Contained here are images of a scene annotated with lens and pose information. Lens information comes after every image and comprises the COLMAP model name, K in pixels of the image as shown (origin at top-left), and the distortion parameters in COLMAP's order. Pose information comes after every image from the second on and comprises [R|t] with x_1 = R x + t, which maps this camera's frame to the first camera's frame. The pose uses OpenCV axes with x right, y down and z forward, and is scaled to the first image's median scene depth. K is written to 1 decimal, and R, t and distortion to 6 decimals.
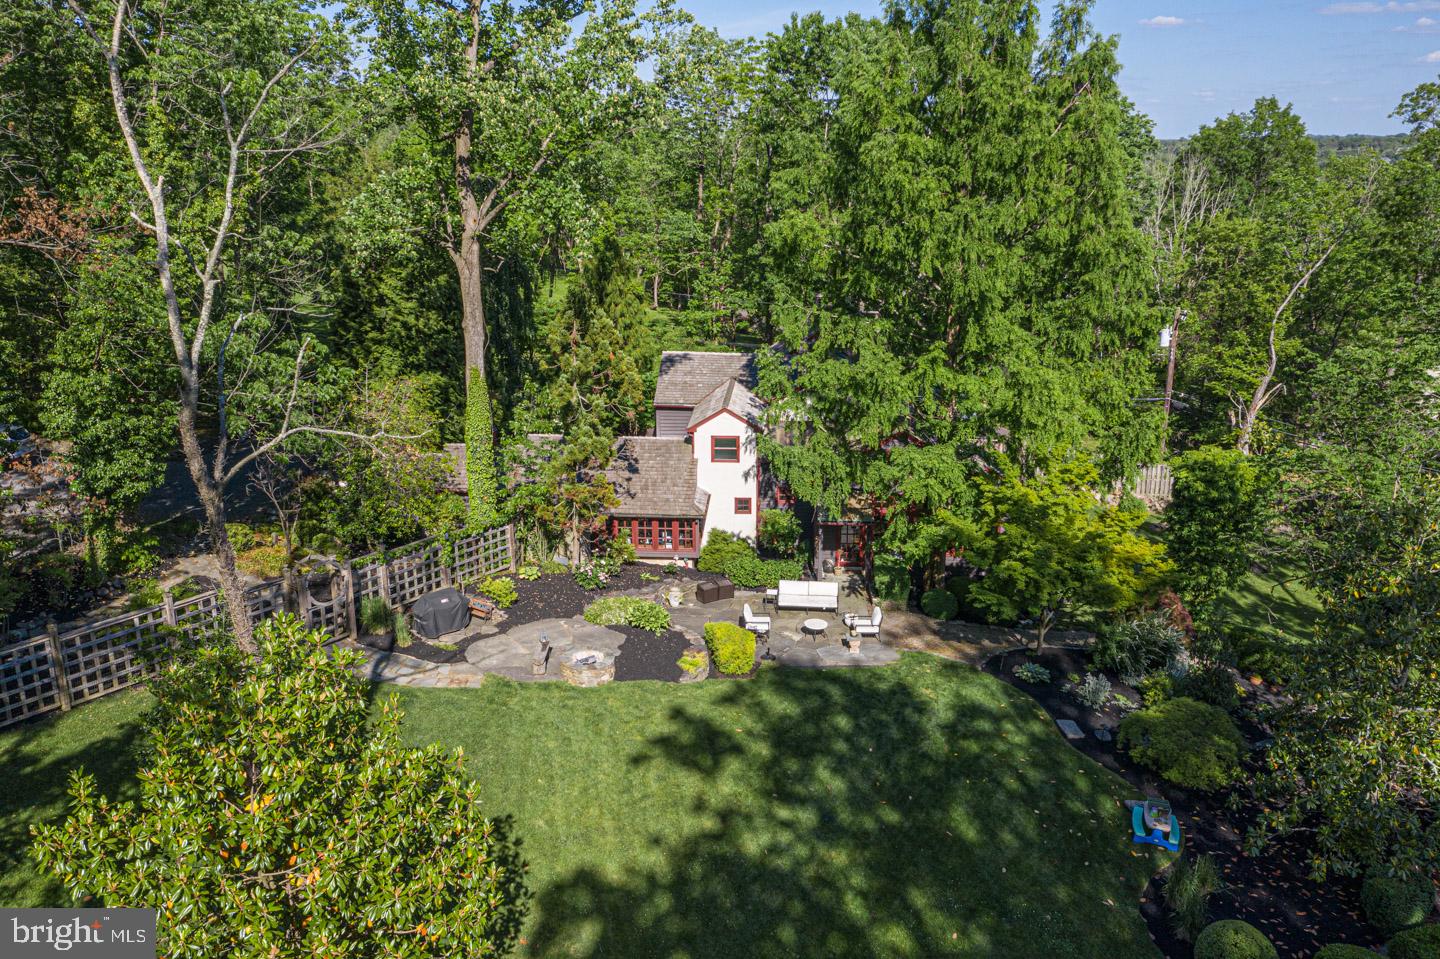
lens RADIAL K [[1157.4, 0, 712.0], [0, 1157.4, 477.6], [0, 0, 1]] dist [-0.010415, 0.001693]
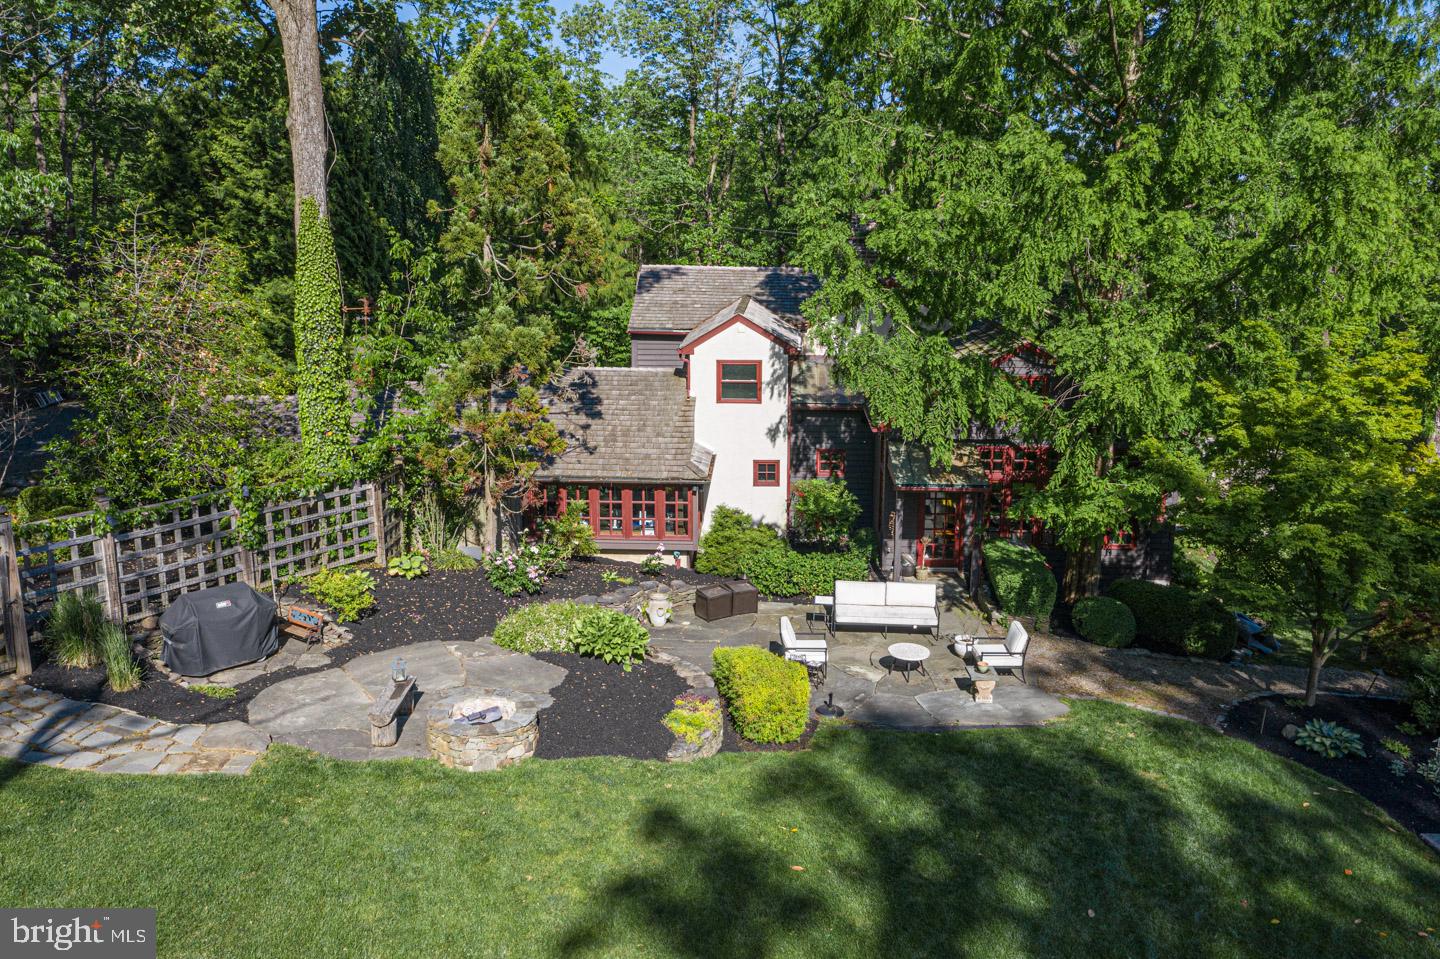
lens RADIAL K [[1157.4, 0, 731.1], [0, 1157.4, 481.3], [0, 0, 1]] dist [-0.010415, 0.001693]
pose [[0.999533, 0.002964, 0.030400, -0.014124], [-0.001463, 0.998784, -0.049279, 0.070585], [-0.030509, 0.049212, 0.998322, 0.430762]]
